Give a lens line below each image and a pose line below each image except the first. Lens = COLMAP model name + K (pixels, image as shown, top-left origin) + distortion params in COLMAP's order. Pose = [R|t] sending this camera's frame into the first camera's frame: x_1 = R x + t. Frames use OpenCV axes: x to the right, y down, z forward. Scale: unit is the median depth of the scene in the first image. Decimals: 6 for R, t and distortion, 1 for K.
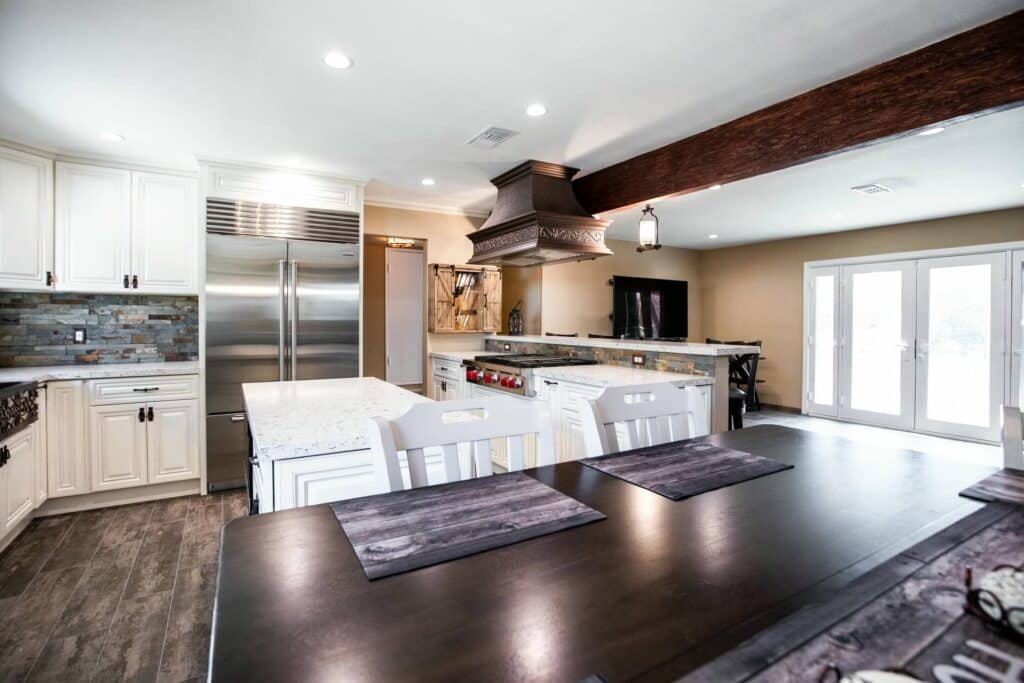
lens RADIAL K [[486.9, 0, 516.8], [0, 486.9, 316.4], [0, 0, 1]] dist [-0.054762, 0.018370]
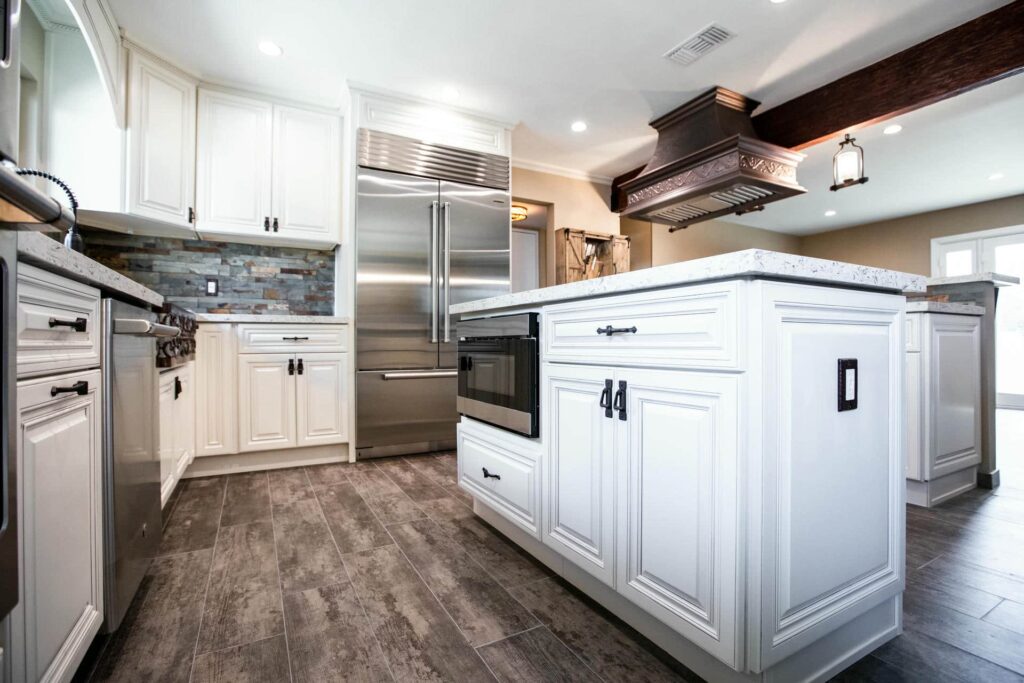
lens RADIAL K [[482.3, 0, 504.5], [0, 482.3, 340.6], [0, 0, 1]] dist [-0.049502, 0.017644]
pose [[0.998400, -0.001025, -0.056541, -0.312009], [0.000530, 0.999961, -0.008769, 0.150404], [0.056547, 0.008725, 0.998362, 0.120792]]
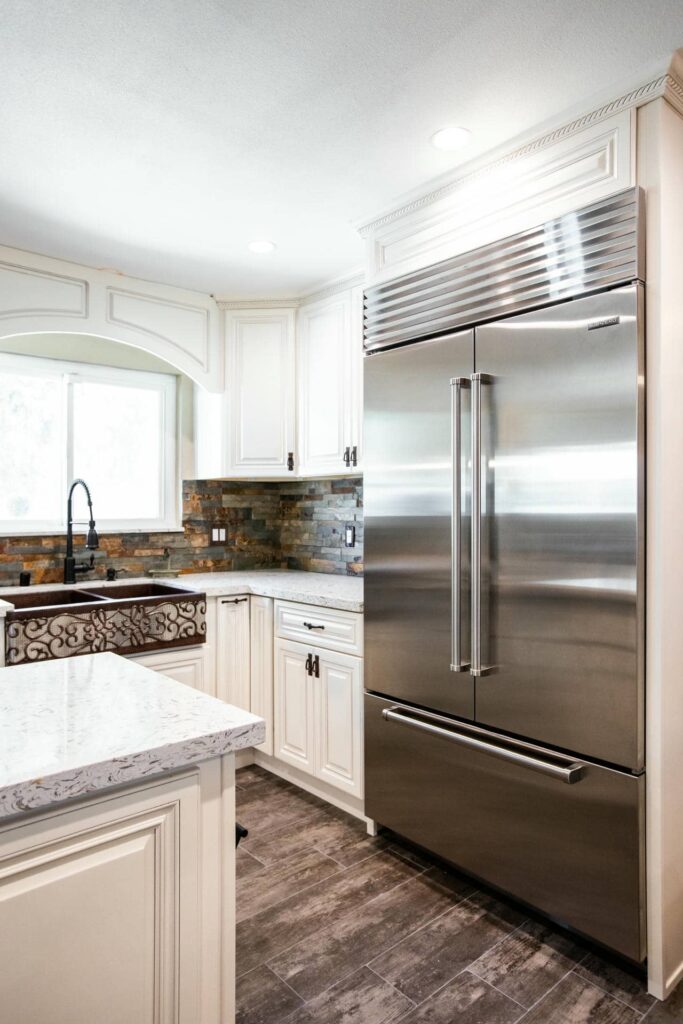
lens RADIAL K [[645.3, 0, 344.4], [0, 645.3, 509.9], [0, 0, 1]] dist [-0.045905, 0.046228]
pose [[0.169516, -0.004338, -0.985518, 0.068670], [0.010445, 0.999942, -0.002605, 0.001979], [0.985472, -0.009852, 0.169552, 0.811104]]
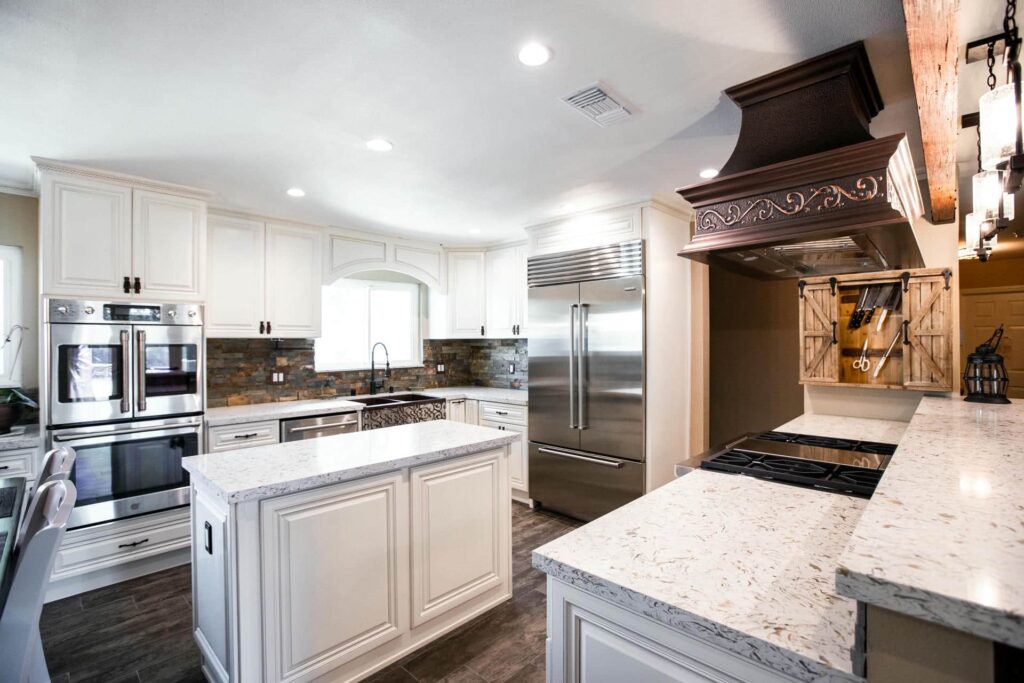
lens RADIAL K [[476.2, 0, 510.2], [0, 476.2, 340.8], [0, 0, 1]] dist [-0.054673, 0.021282]
pose [[0.254386, -0.005309, -0.967088, 0.470504], [0.014078, 0.999899, -0.001786, -0.040539], [0.967000, -0.013161, 0.254435, 0.619961]]
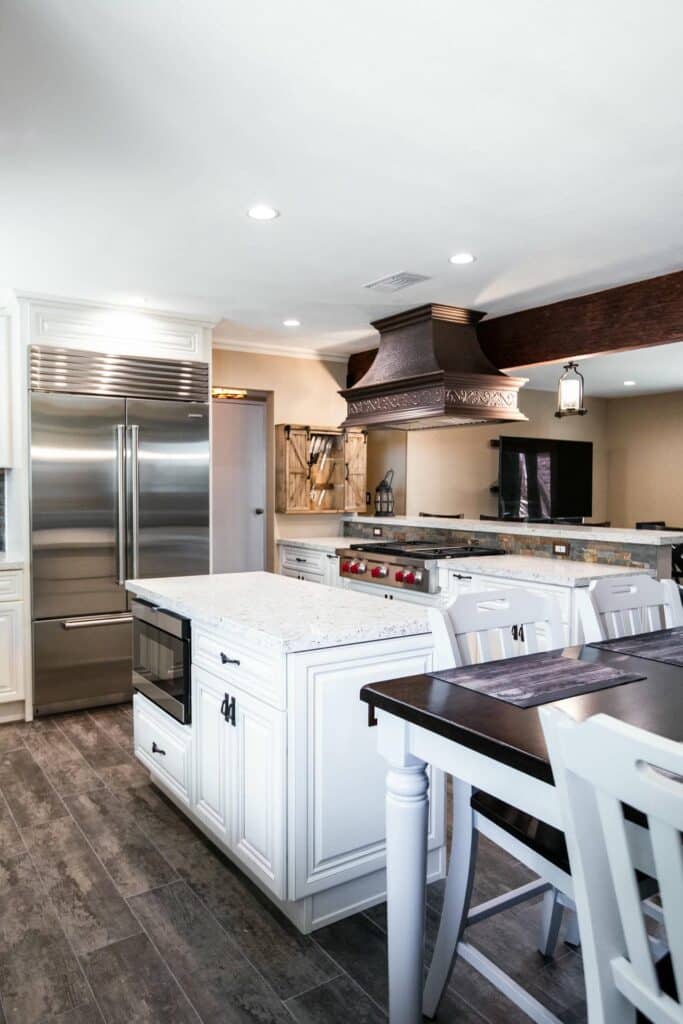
lens RADIAL K [[727.5, 0, 346.6], [0, 727.5, 499.2], [0, 0, 1]] dist [-0.017770, -0.004323]
pose [[0.998754, -0.001753, 0.049864, -0.176656], [0.000321, 0.999588, 0.028712, -0.031069], [-0.049894, -0.028660, 0.998343, -0.223689]]
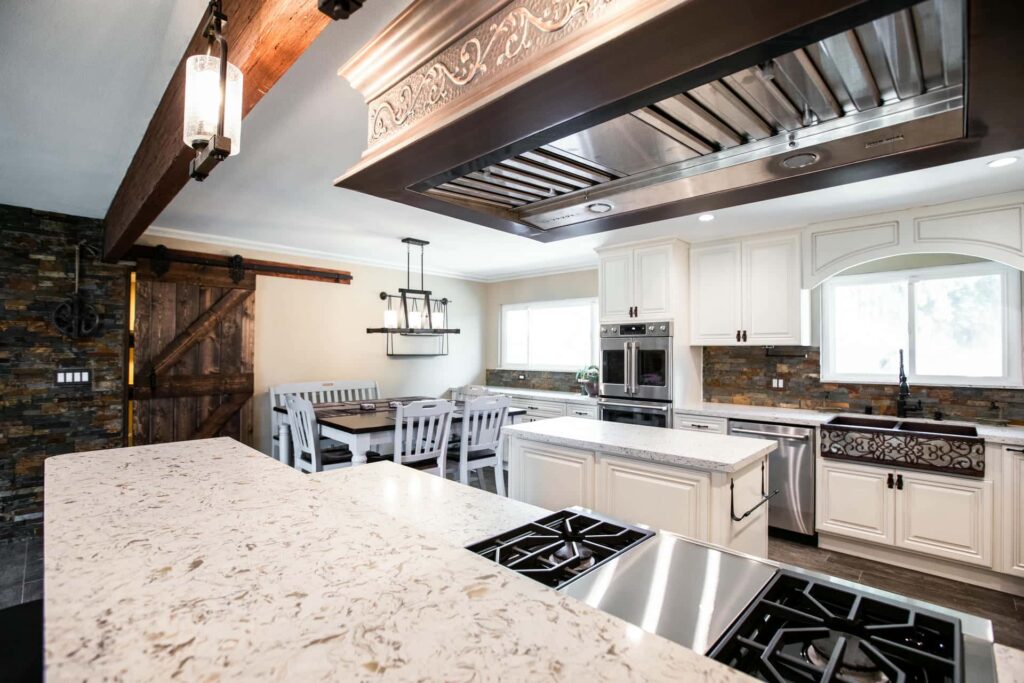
lens RADIAL K [[472.5, 0, 514.3], [0, 472.5, 340.8], [0, 0, 1]] dist [-0.047538, 0.014646]
pose [[-0.970110, -0.011420, -0.242399, 0.155427], [-0.004107, 0.999522, -0.030650, -0.030201], [0.242633, -0.028739, -0.969692, 1.329943]]
